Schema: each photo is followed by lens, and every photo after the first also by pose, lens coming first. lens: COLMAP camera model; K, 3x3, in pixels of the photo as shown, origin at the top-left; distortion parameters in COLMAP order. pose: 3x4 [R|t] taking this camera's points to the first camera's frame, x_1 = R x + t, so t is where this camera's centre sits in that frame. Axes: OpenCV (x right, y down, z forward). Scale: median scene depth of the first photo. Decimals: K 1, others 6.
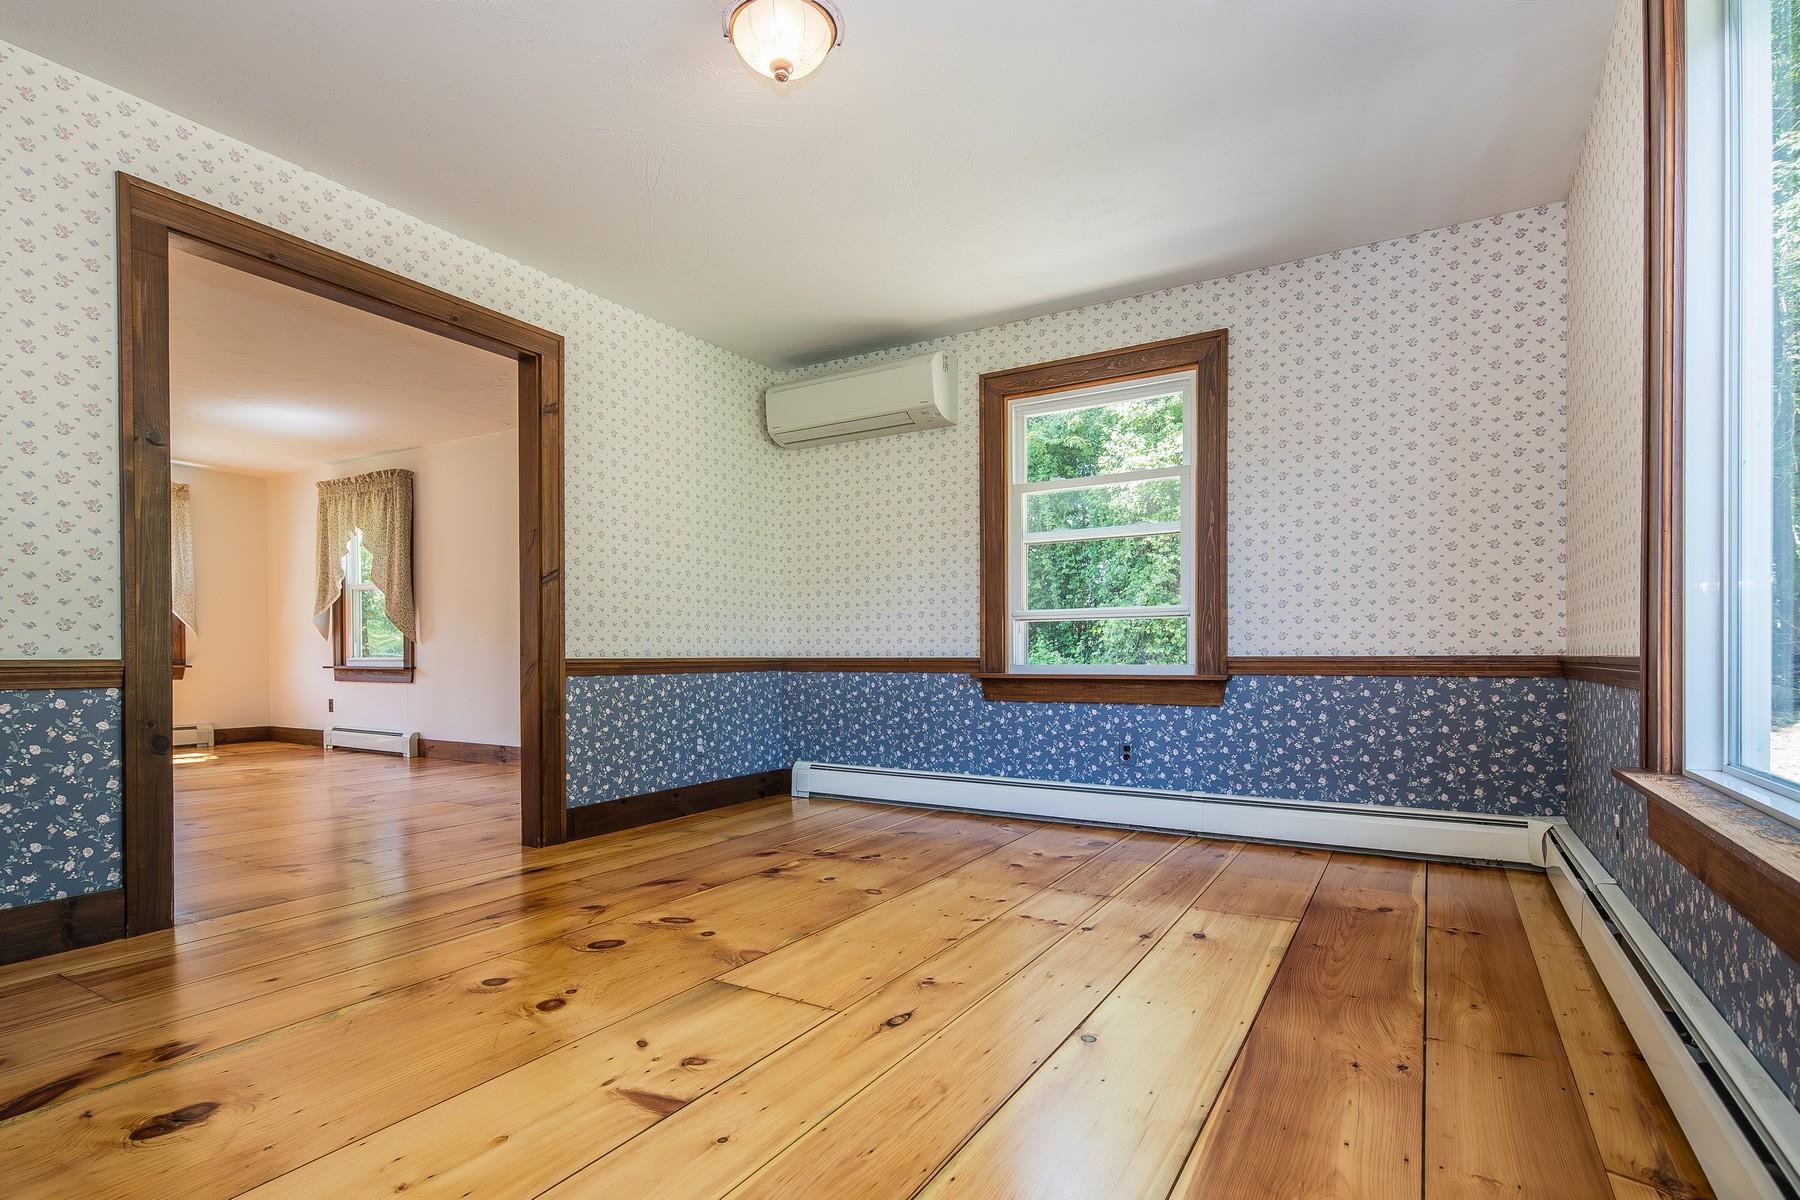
lens RADIAL K [[877.0, 0, 907.5], [0, 877.0, 670.5], [0, 0, 1]] dist [0.006390, 0.001319]
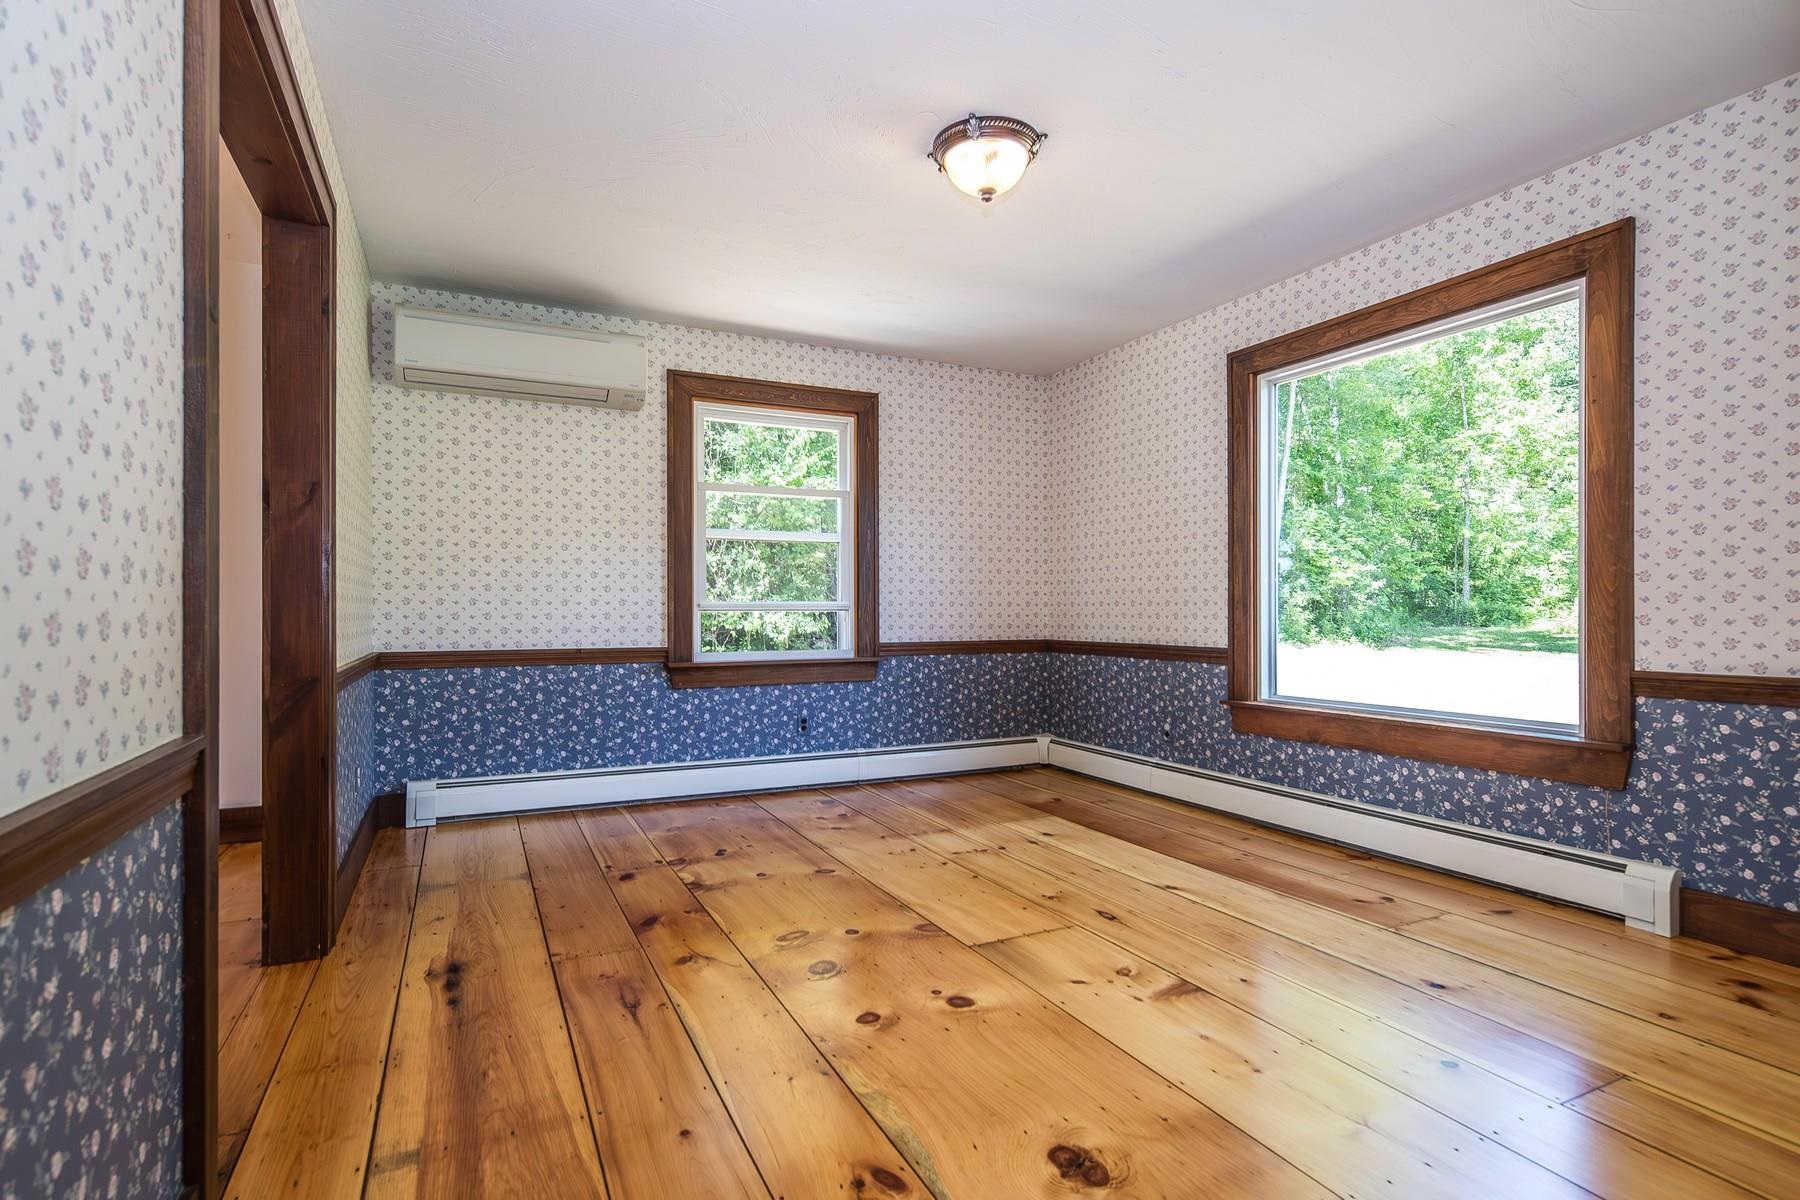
lens RADIAL K [[877.0, 0, 903.8], [0, 877.0, 612.1], [0, 0, 1]] dist [0.006390, 0.001319]
pose [[0.538018, 0.007755, 0.842898, -0.712850], [0.017661, 0.999634, -0.020470, -0.033316], [-0.842749, 0.025900, 0.537684, 0.262256]]
